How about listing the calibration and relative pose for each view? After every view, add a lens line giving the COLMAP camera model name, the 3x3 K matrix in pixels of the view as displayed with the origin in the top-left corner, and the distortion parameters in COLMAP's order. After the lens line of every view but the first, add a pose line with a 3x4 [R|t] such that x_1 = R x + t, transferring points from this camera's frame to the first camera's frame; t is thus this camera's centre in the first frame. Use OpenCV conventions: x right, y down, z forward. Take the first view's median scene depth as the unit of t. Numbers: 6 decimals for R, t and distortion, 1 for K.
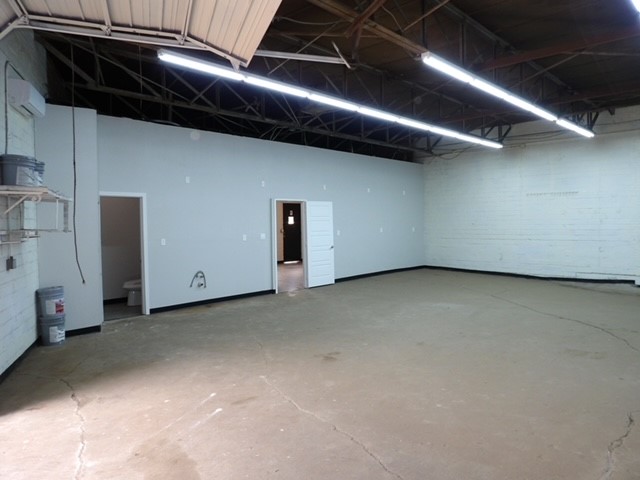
lens RADIAL K [[467.3, 0, 317.6], [0, 467.3, 239.4], [0, 0, 1]] dist [-0.032202, 0.030694]
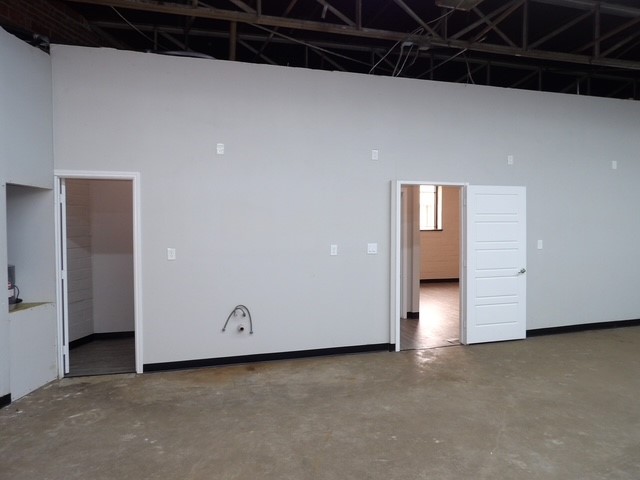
lens RADIAL K [[467.3, 0, 320.7], [0, 467.3, 238.1], [0, 0, 1]] dist [-0.032202, 0.030694]
pose [[0.865911, 0.031904, -0.499180, 0.122833], [-0.031317, 0.999464, 0.009554, -0.024746], [0.499217, 0.007360, 0.866446, 0.540810]]
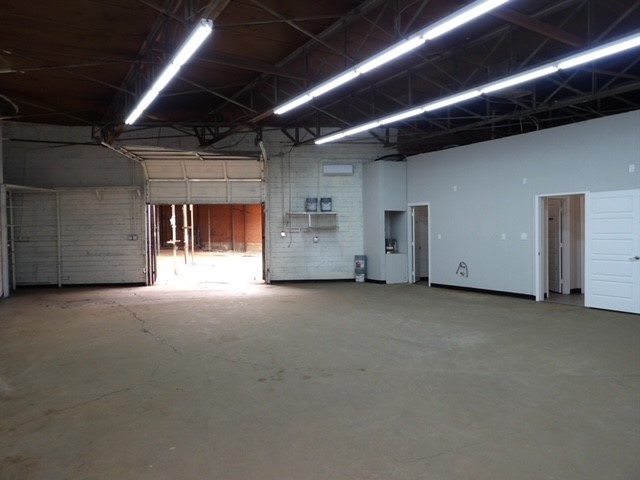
lens RADIAL K [[467.3, 0, 321.3], [0, 467.3, 238.9], [0, 0, 1]] dist [-0.032202, 0.030694]
pose [[-0.260013, 0.040195, -0.964768, 1.008844], [-0.019536, 0.998710, 0.046874, -0.042083], [0.965408, 0.031036, -0.258892, 0.952677]]
